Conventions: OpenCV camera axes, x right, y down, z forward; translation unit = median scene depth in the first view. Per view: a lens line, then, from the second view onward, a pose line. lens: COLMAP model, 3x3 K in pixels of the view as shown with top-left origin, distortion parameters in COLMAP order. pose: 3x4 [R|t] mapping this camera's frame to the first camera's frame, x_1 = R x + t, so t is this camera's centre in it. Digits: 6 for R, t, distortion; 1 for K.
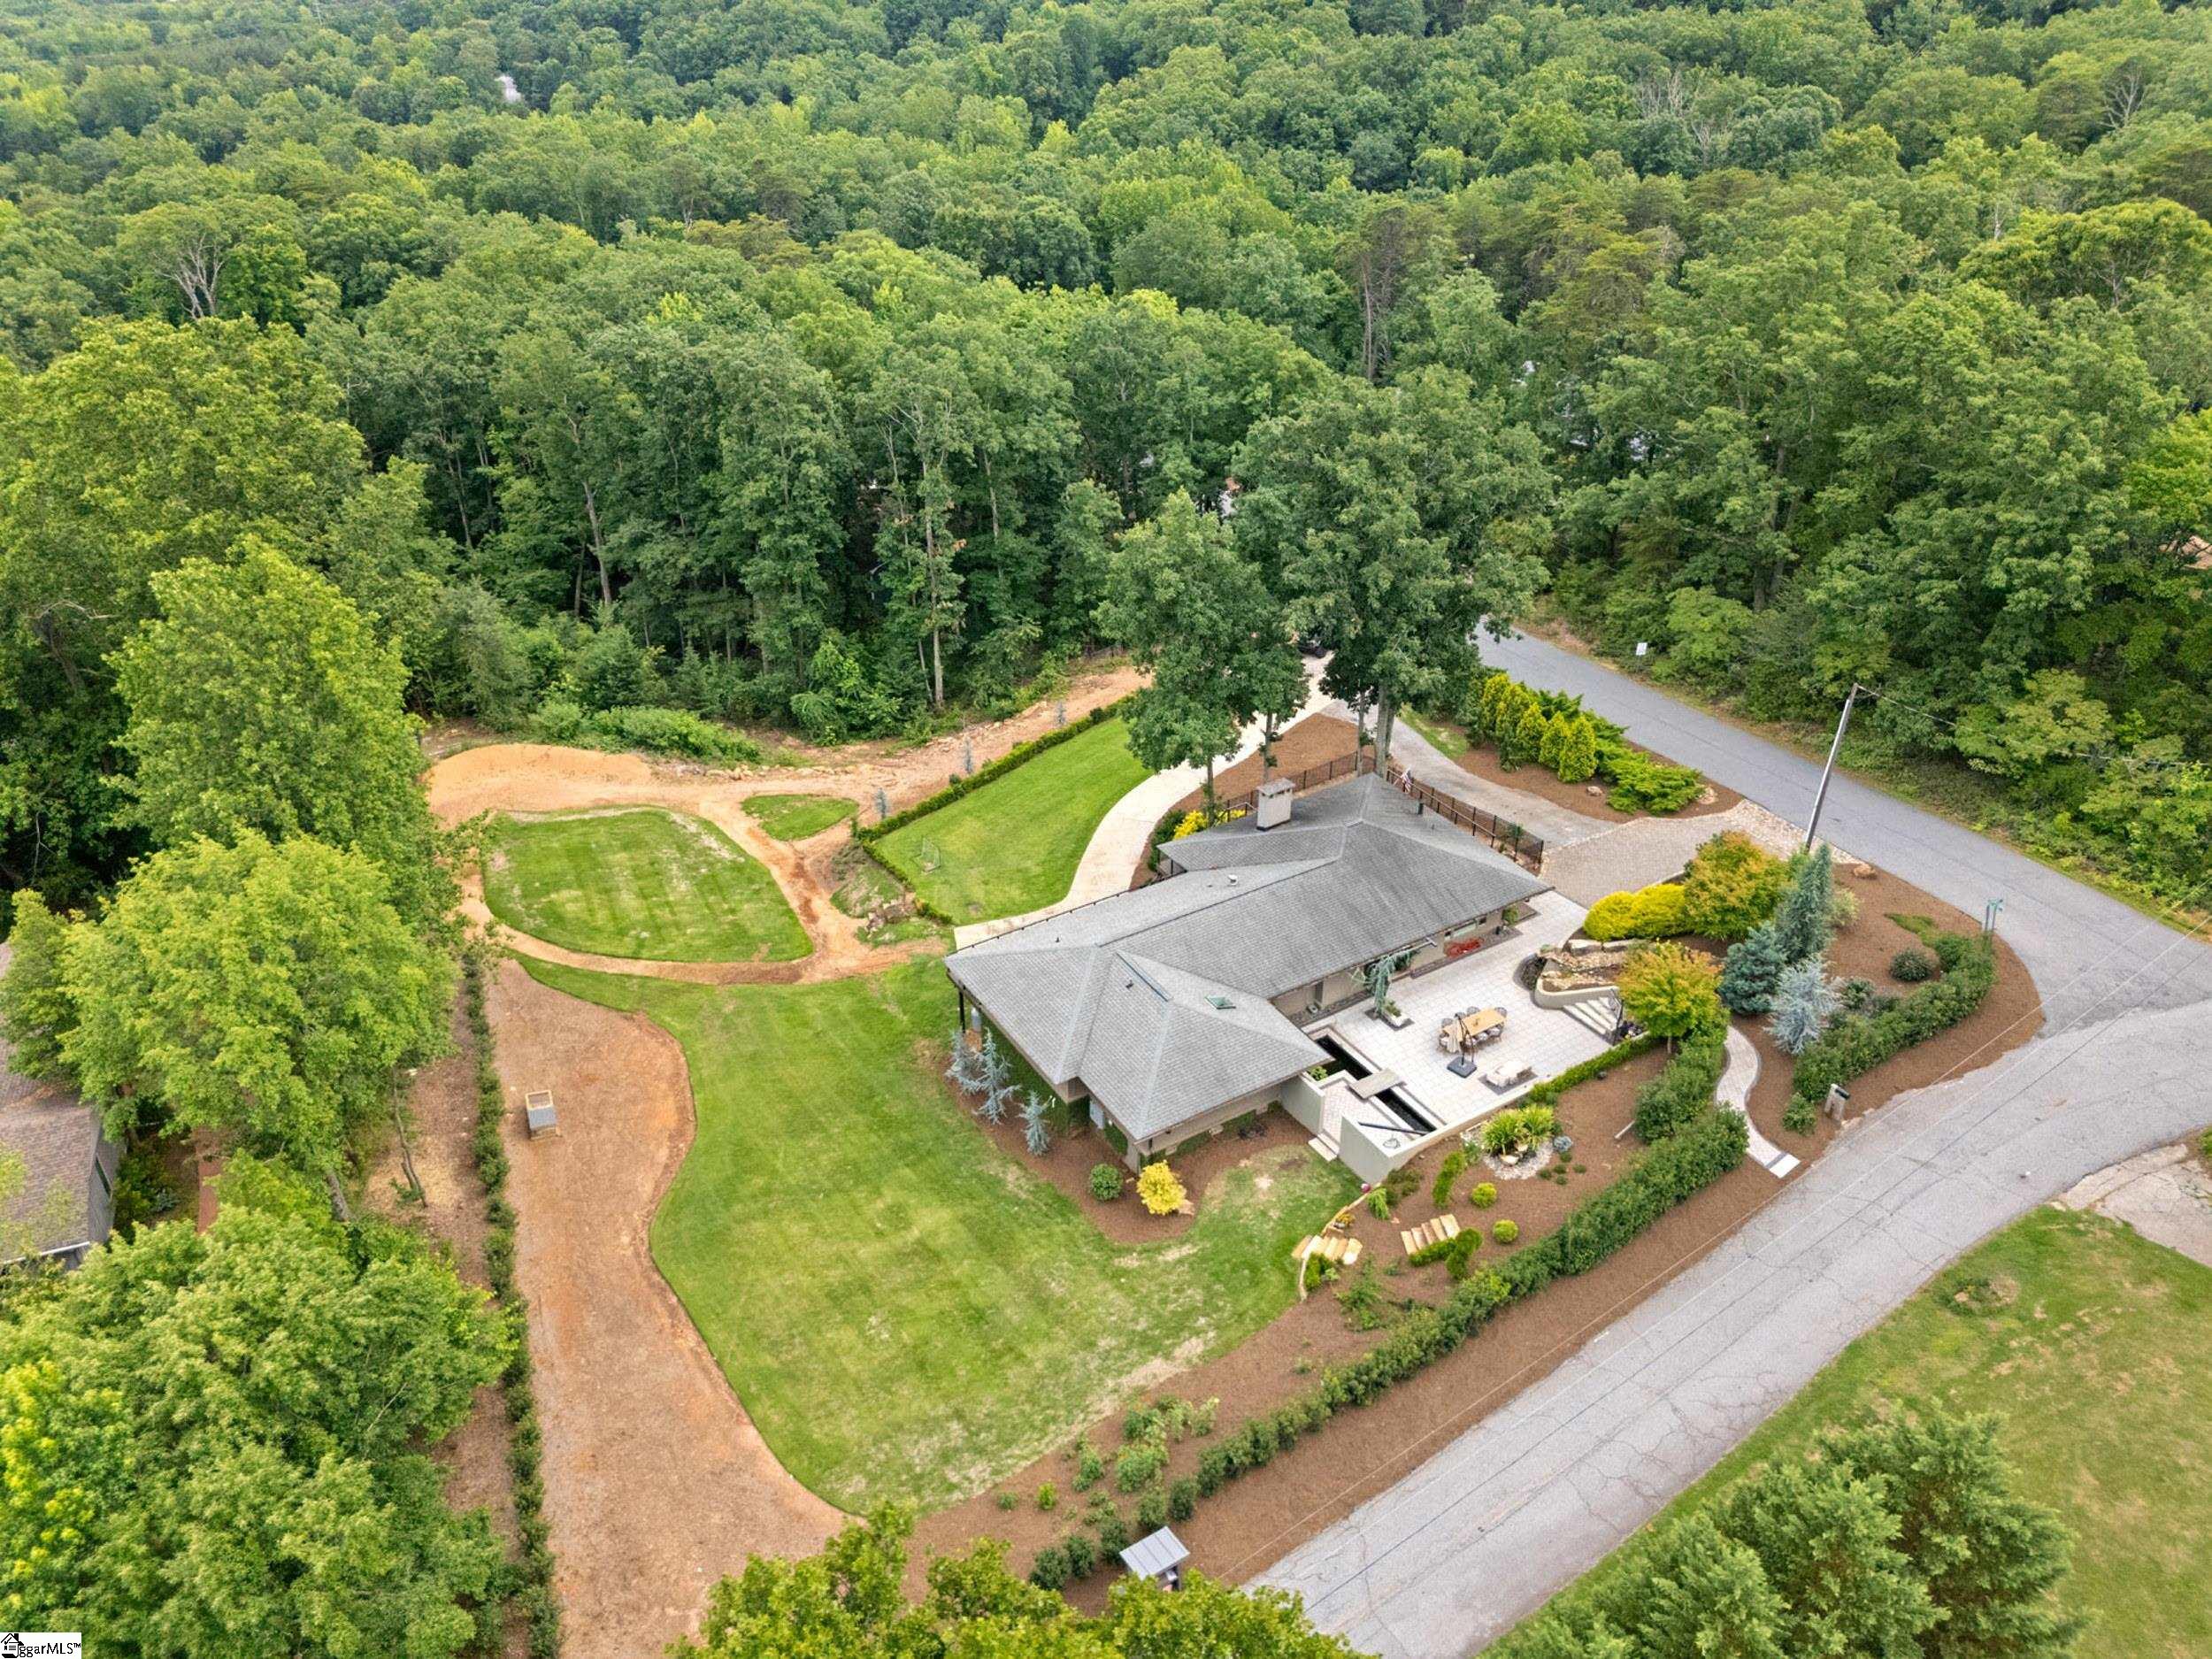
lens RADIAL K [[1612.7, 0, 1109.1], [0, 1612.7, 820.0], [0, 0, 1]] dist [0.041207, -0.001355]
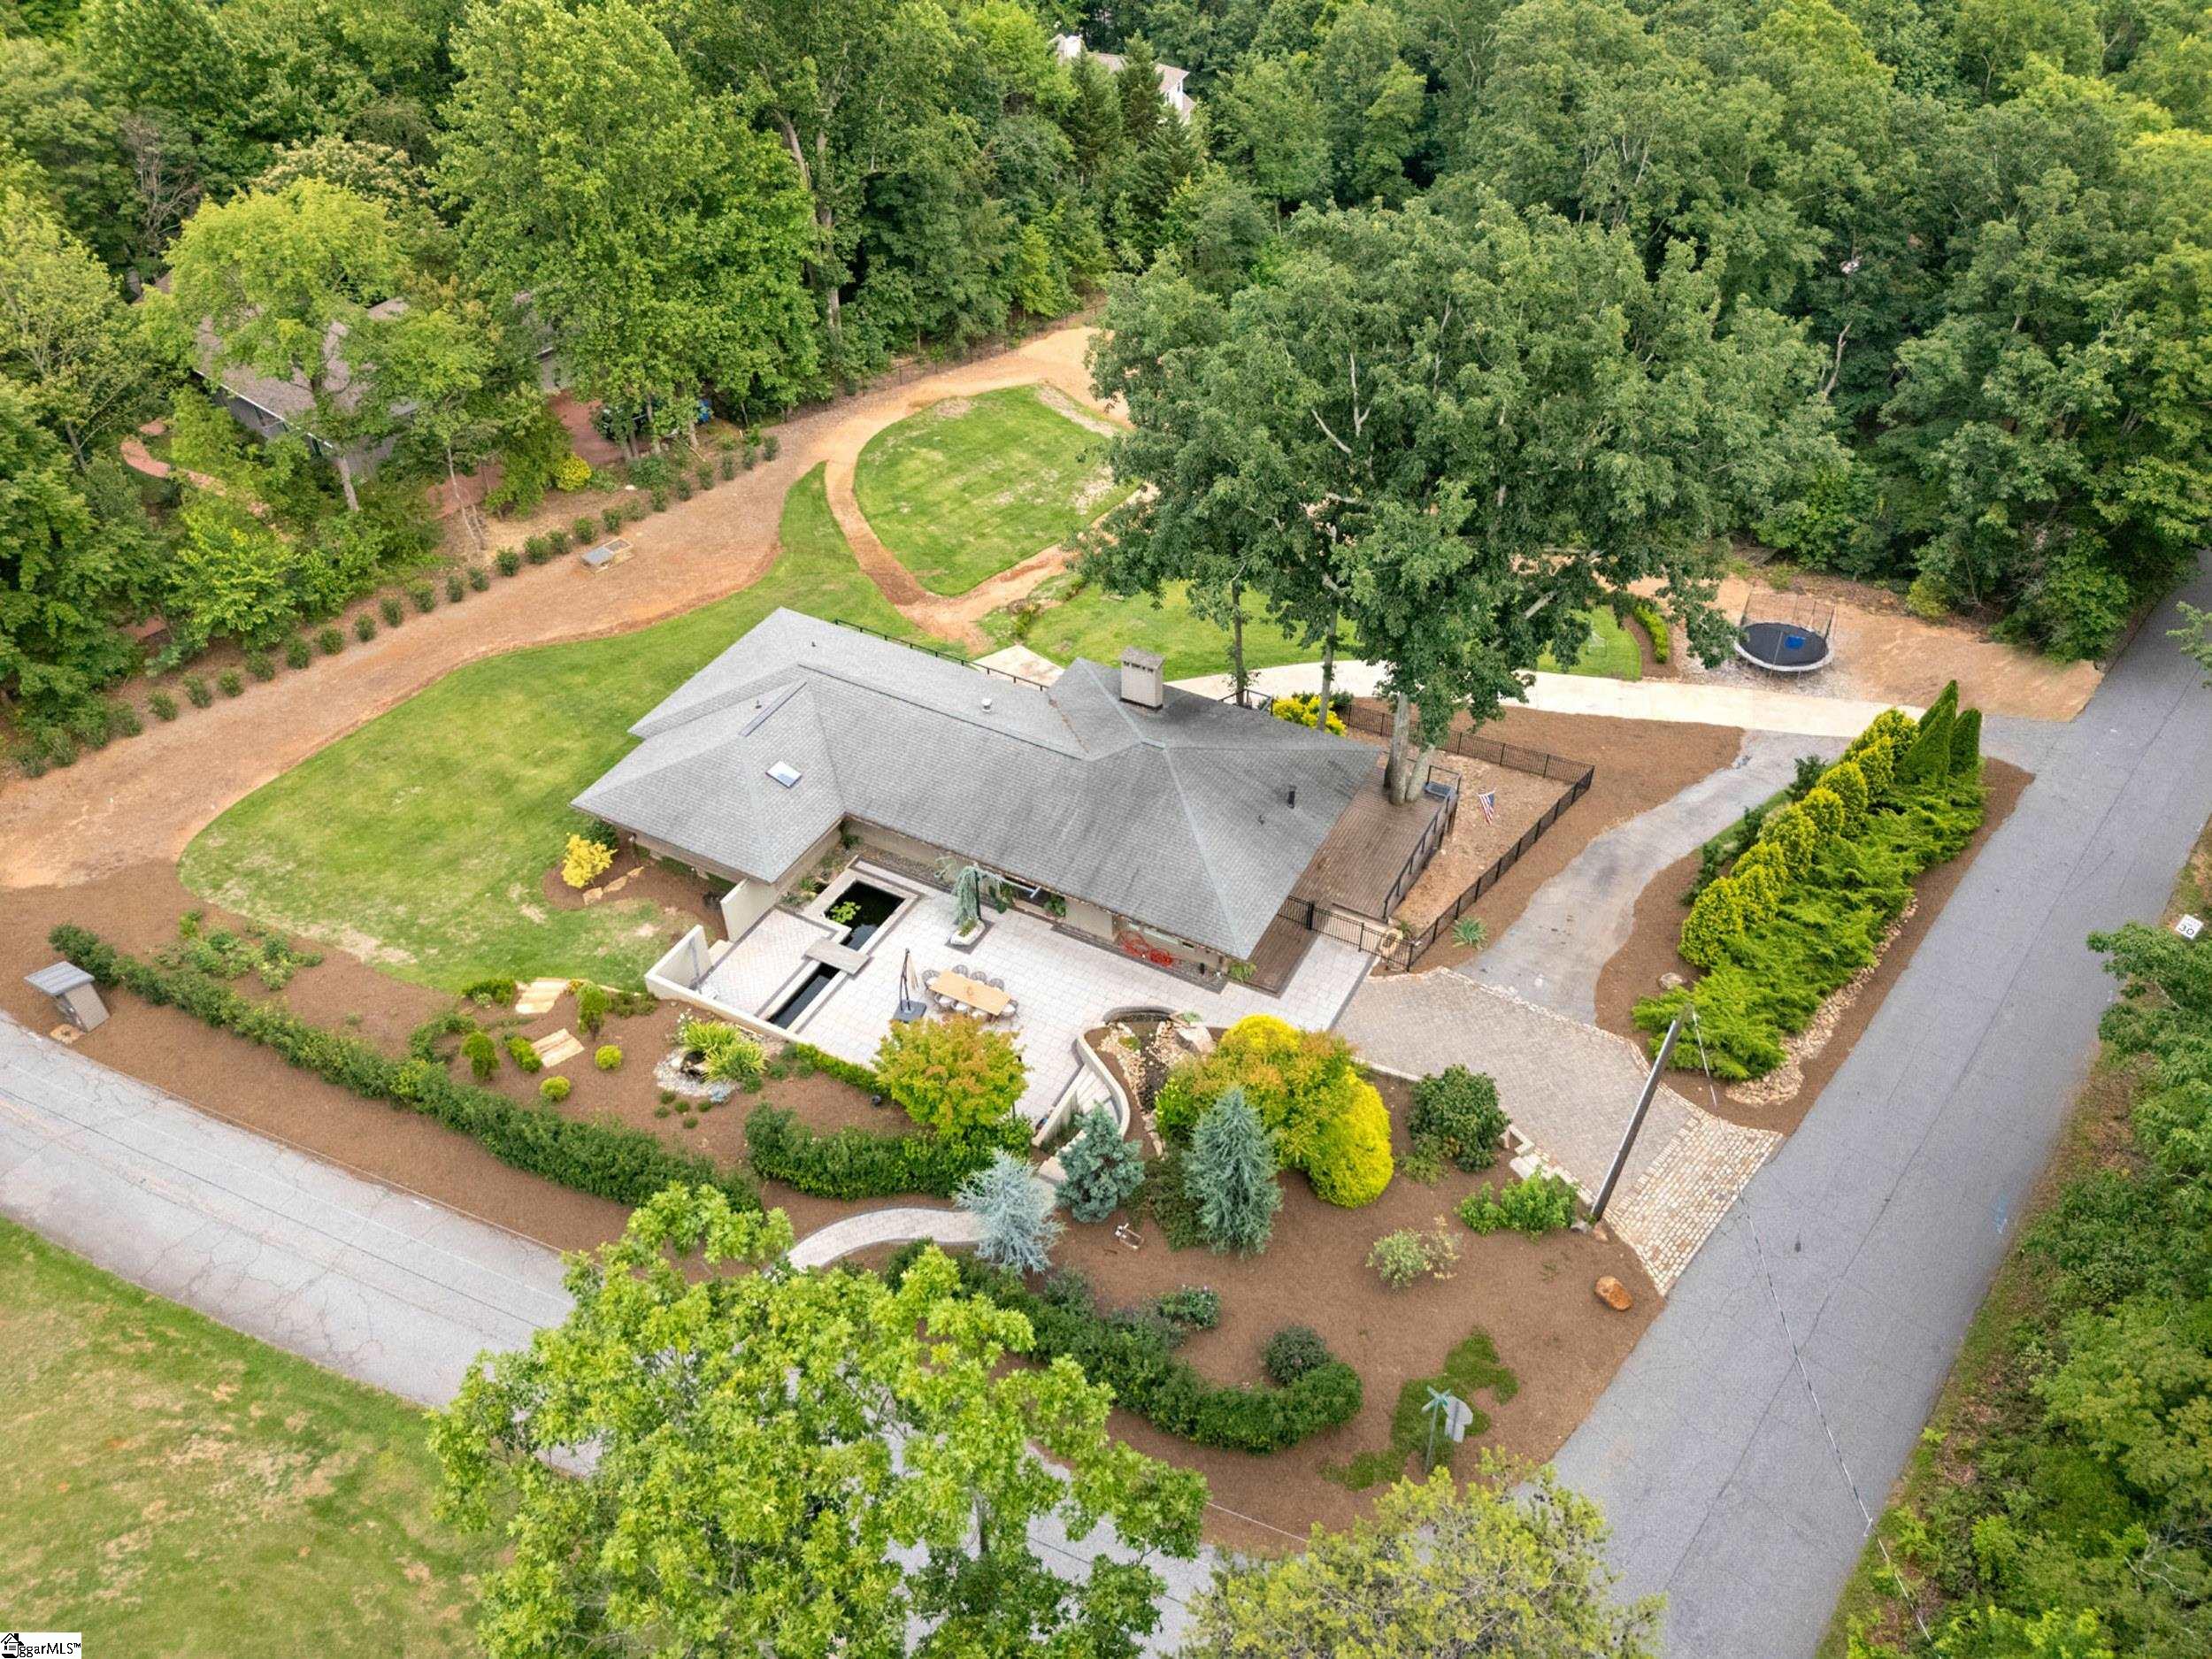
lens RADIAL K [[1612.7, 0, 1109.1], [0, 1612.7, 820.0], [0, 0, 1]] dist [0.041207, -0.001355]
pose [[0.498245, 0.572683, -0.650989, 0.685353], [-0.445739, 0.813189, 0.374219, -0.256402], [0.743686, 0.103719, 0.660434, 0.477850]]
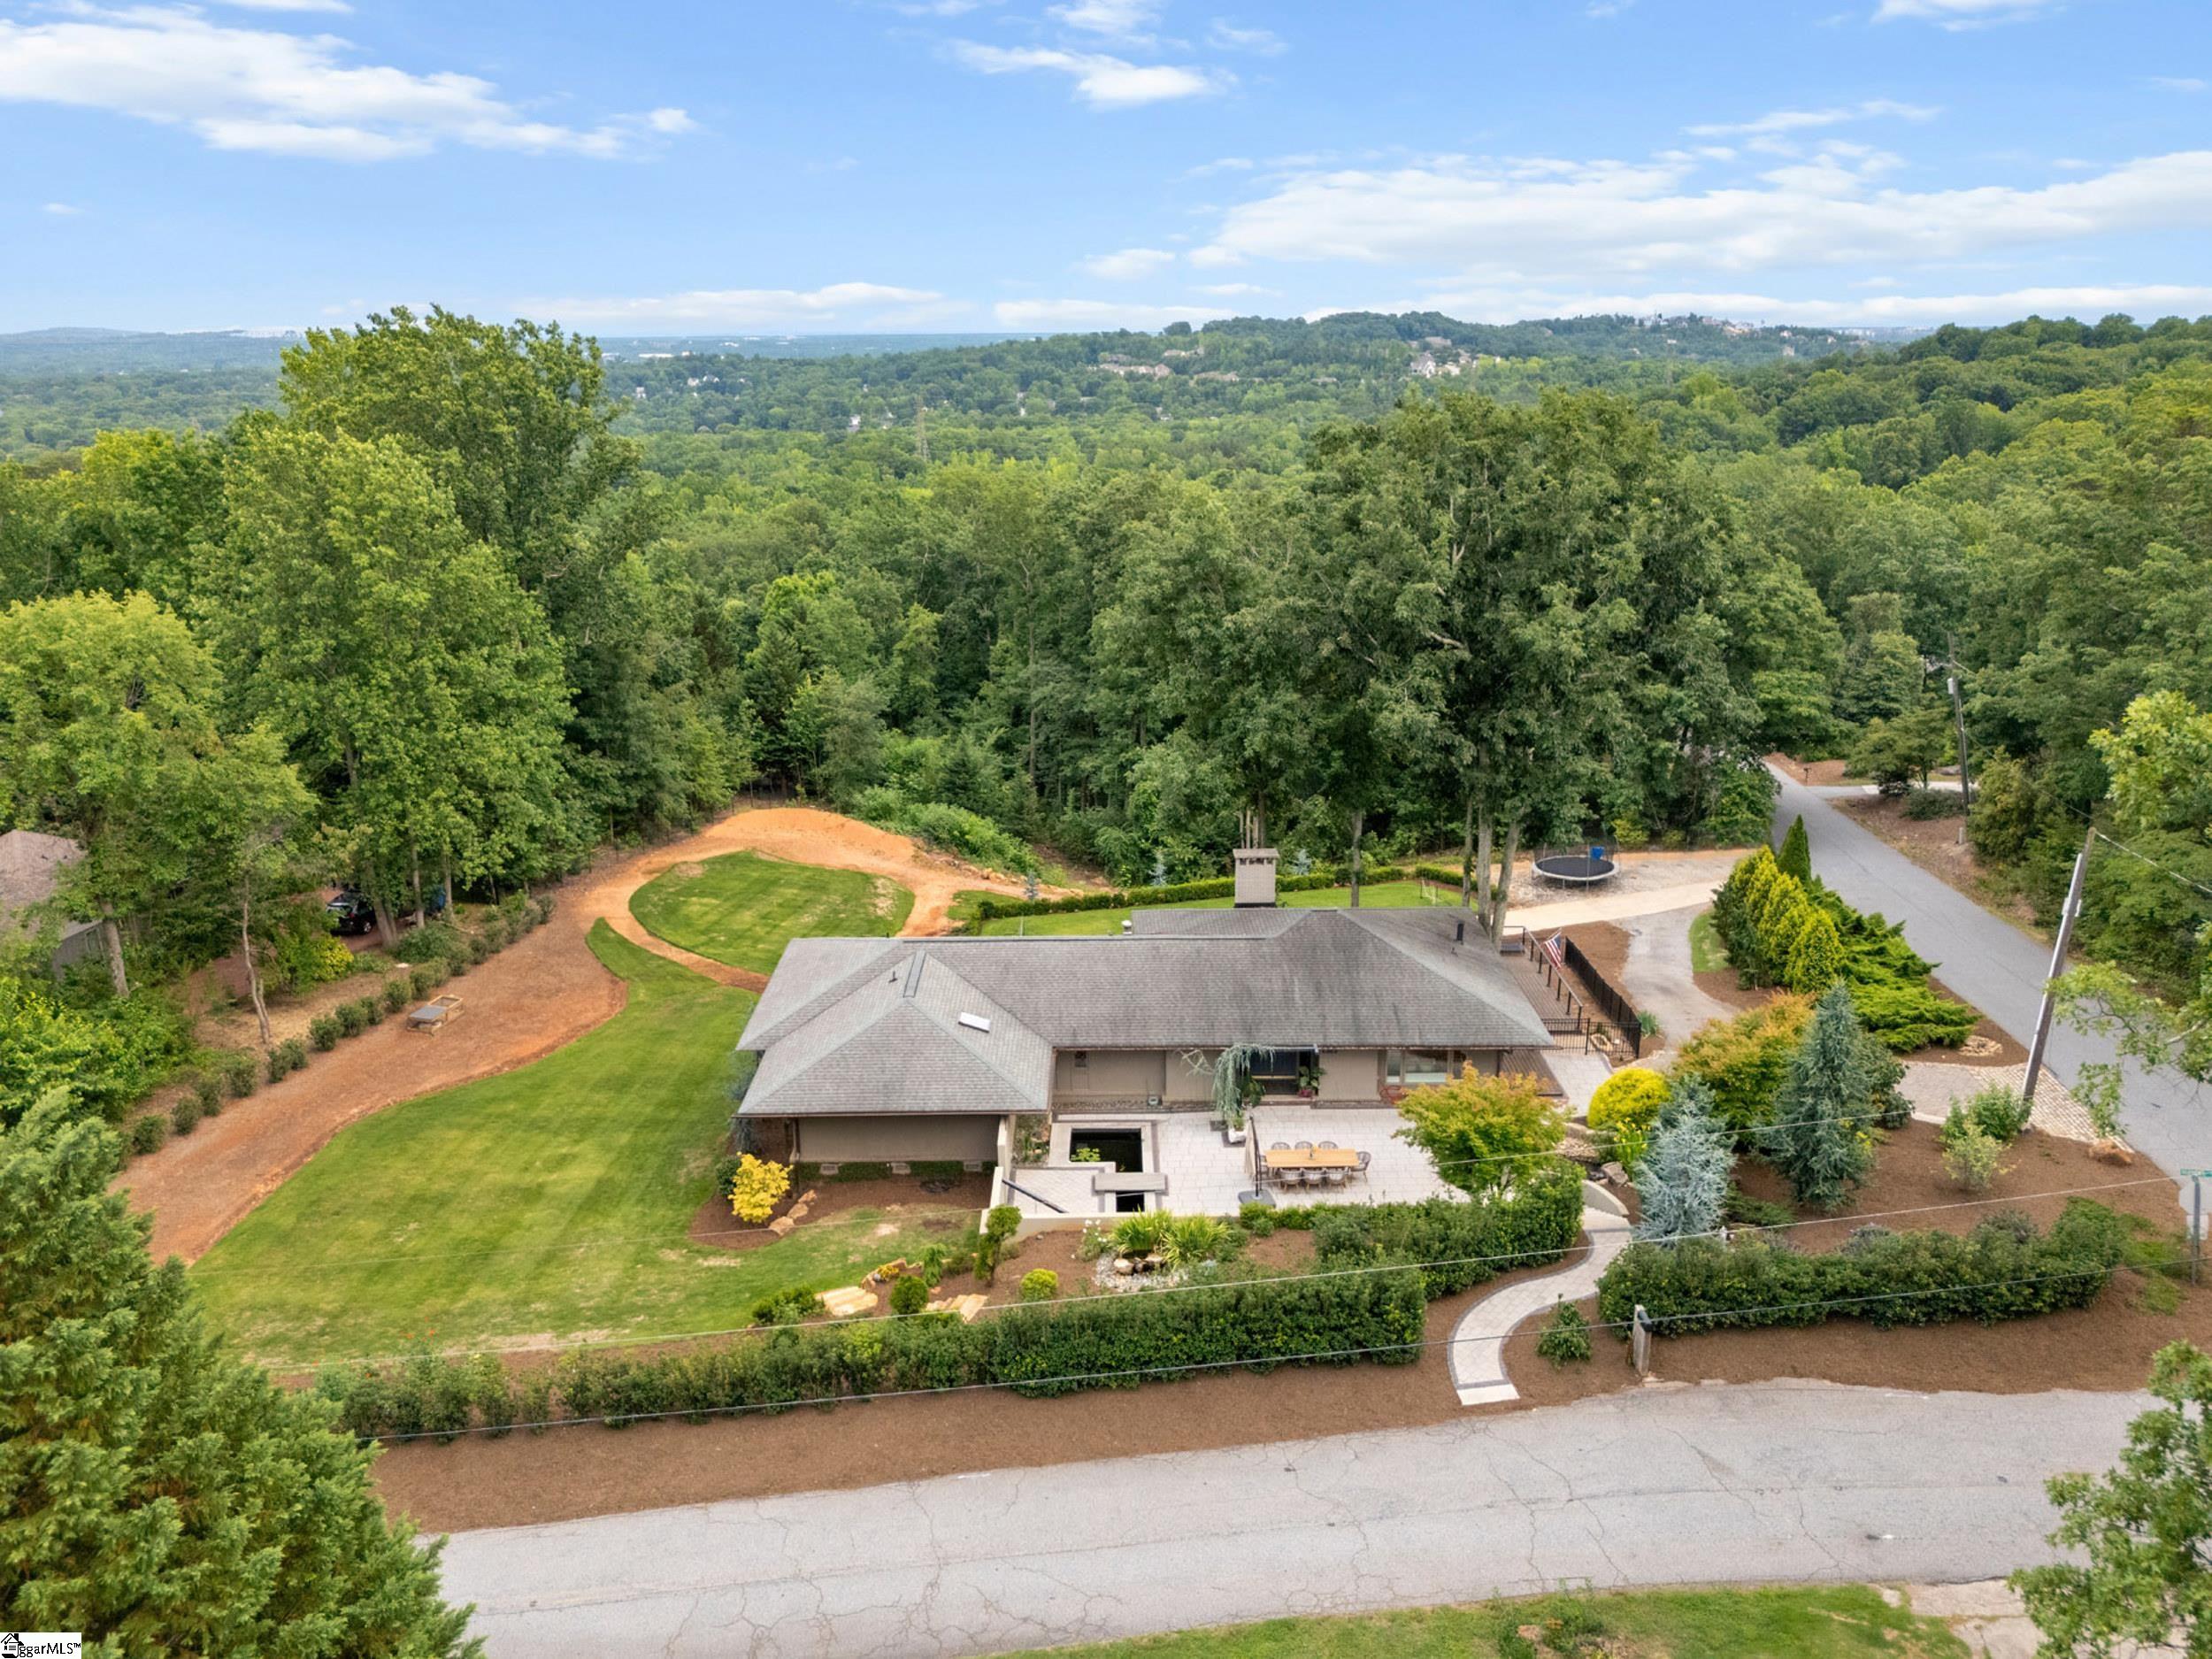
lens RADIAL K [[1612.7, 0, 1109.1], [0, 1612.7, 820.0], [0, 0, 1]] dist [0.041207, -0.001355]
pose [[0.850245, 0.152676, -0.503759, 0.453866], [-0.268254, 0.949093, -0.165114, 0.118617], [0.452905, 0.275523, 0.847918, 0.294226]]
